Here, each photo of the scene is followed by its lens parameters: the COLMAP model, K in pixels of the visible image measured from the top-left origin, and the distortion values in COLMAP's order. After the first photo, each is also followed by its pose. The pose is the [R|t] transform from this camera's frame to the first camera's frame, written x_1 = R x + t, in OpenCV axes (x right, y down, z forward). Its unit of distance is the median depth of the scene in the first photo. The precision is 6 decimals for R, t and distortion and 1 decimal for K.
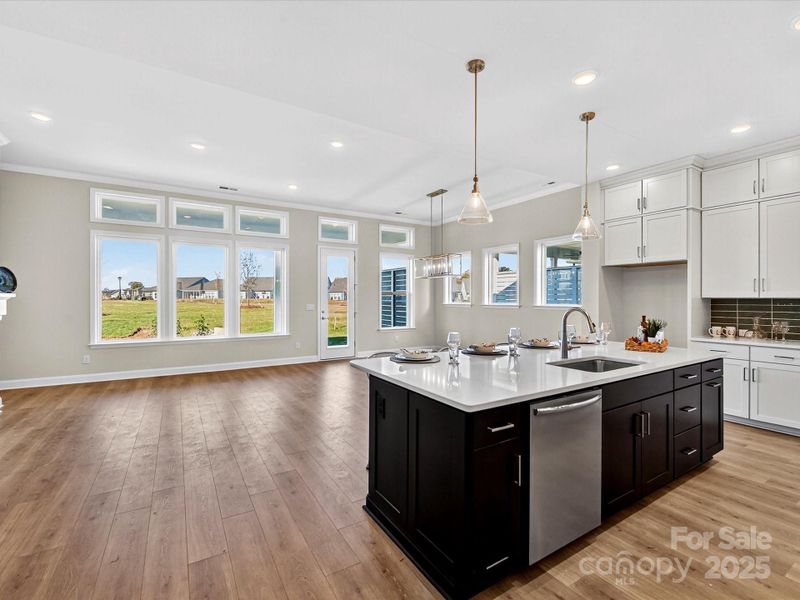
lens RADIAL K [[363.8, 0, 404.1], [0, 363.8, 301.3], [0, 0, 1]] dist [-0.011303, -0.000728]
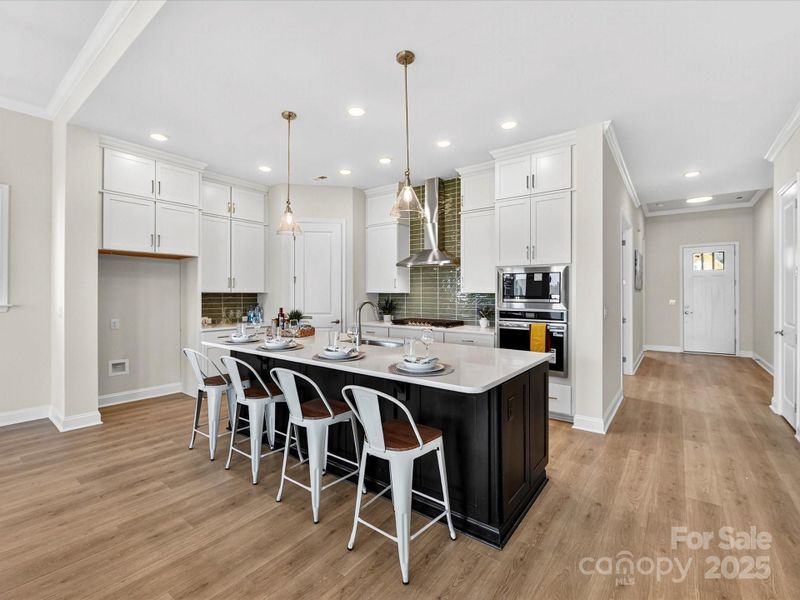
lens RADIAL K [[366.1, 0, 401.0], [0, 366.1, 291.5], [0, 0, 1]] dist [-0.002480, -0.000560]
pose [[-0.355273, 0.004113, 0.934754, -0.420914], [0.002949, 0.999990, -0.003279, -0.006059], [-0.934758, 0.001591, -0.355282, 0.782853]]
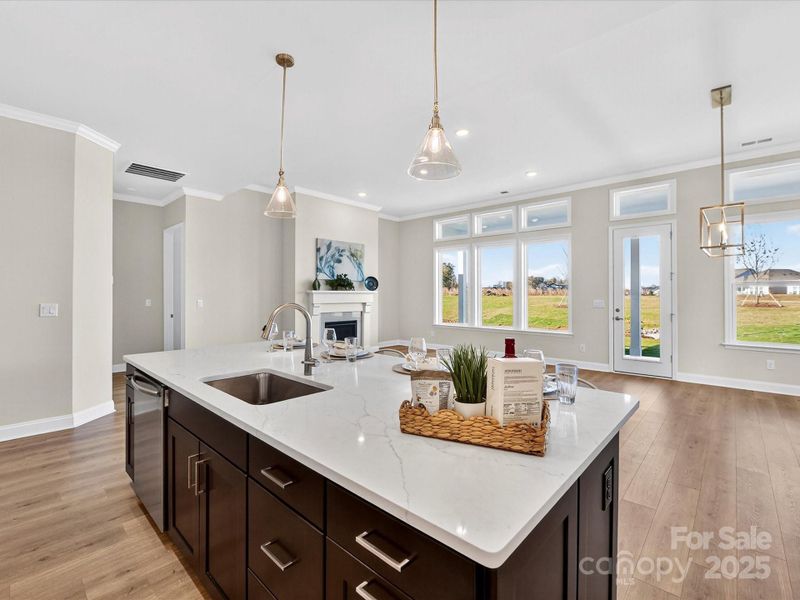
lens RADIAL K [[366.1, 0, 401.0], [0, 366.1, 291.5], [0, 0, 1]] dist [-0.002480, -0.000560]
pose [[0.258914, -0.008879, -0.965860, 0.726230], [-0.006179, 0.999922, -0.010848, 0.000171], [0.965881, 0.008776, 0.258839, 0.601483]]
